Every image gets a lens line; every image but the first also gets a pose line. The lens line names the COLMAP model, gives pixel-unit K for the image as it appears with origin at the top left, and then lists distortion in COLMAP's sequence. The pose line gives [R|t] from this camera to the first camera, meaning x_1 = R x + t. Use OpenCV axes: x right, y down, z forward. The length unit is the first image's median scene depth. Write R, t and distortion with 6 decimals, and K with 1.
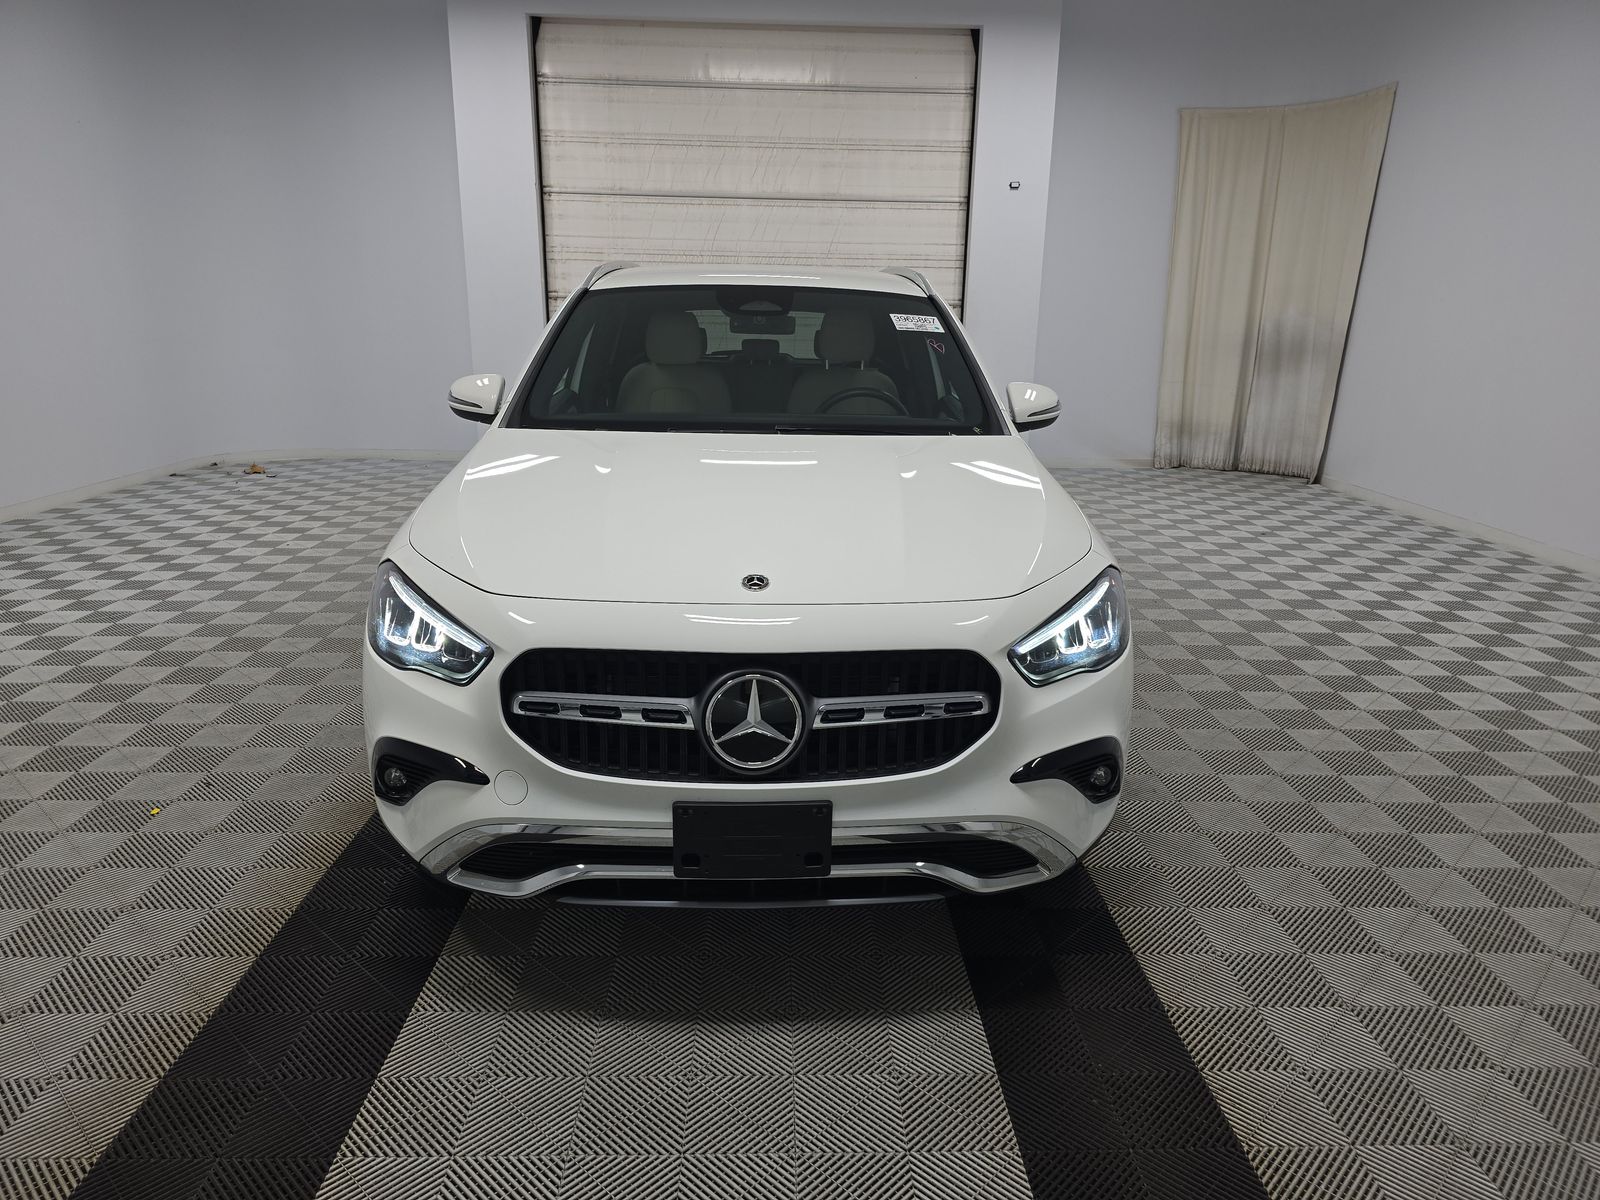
lens RADIAL K [[1061.9, 0, 810.2], [0, 1061.9, 598.8], [0, 0, 1]] dist [0.069640, -0.052298]
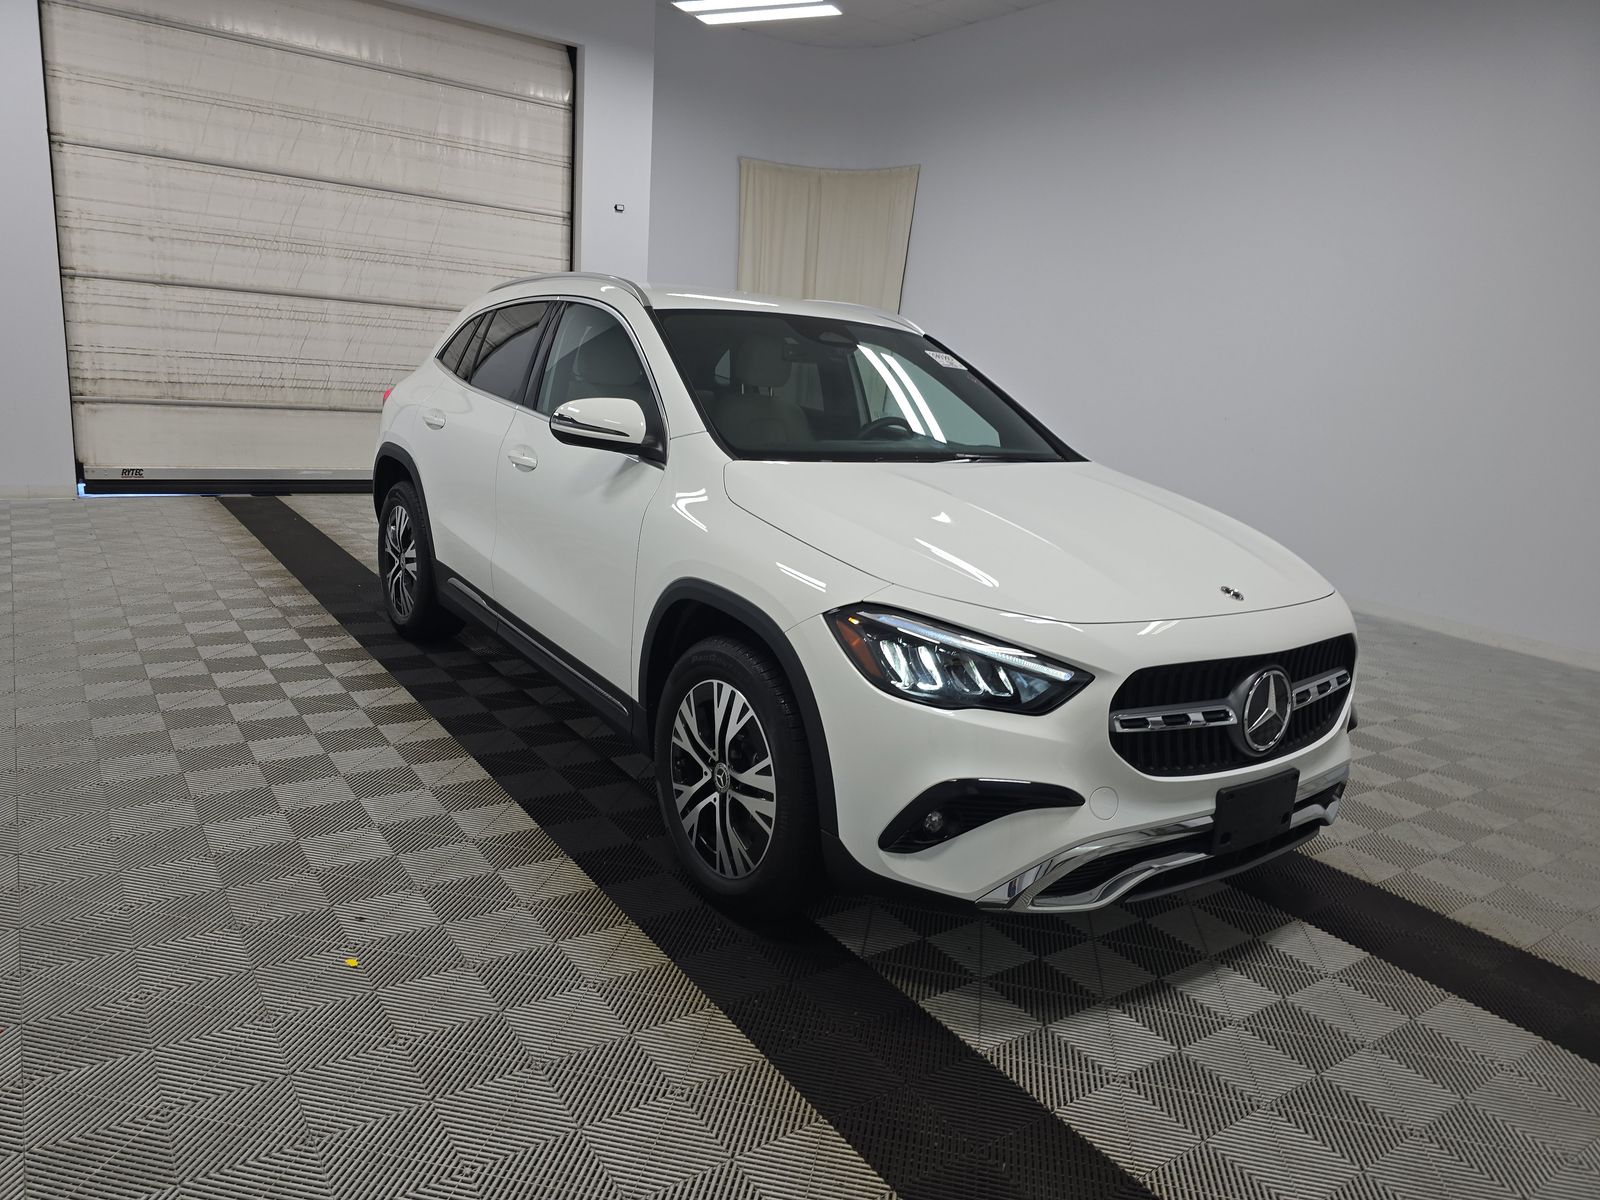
lens RADIAL K [[1061.9, 0, 810.2], [0, 1061.9, 598.8], [0, 0, 1]] dist [0.069640, -0.052298]
pose [[0.842457, -0.076094, 0.533363, -0.229858], [0.081873, 0.996560, 0.012857, -0.013399], [-0.532507, 0.032837, 0.845789, 0.054190]]
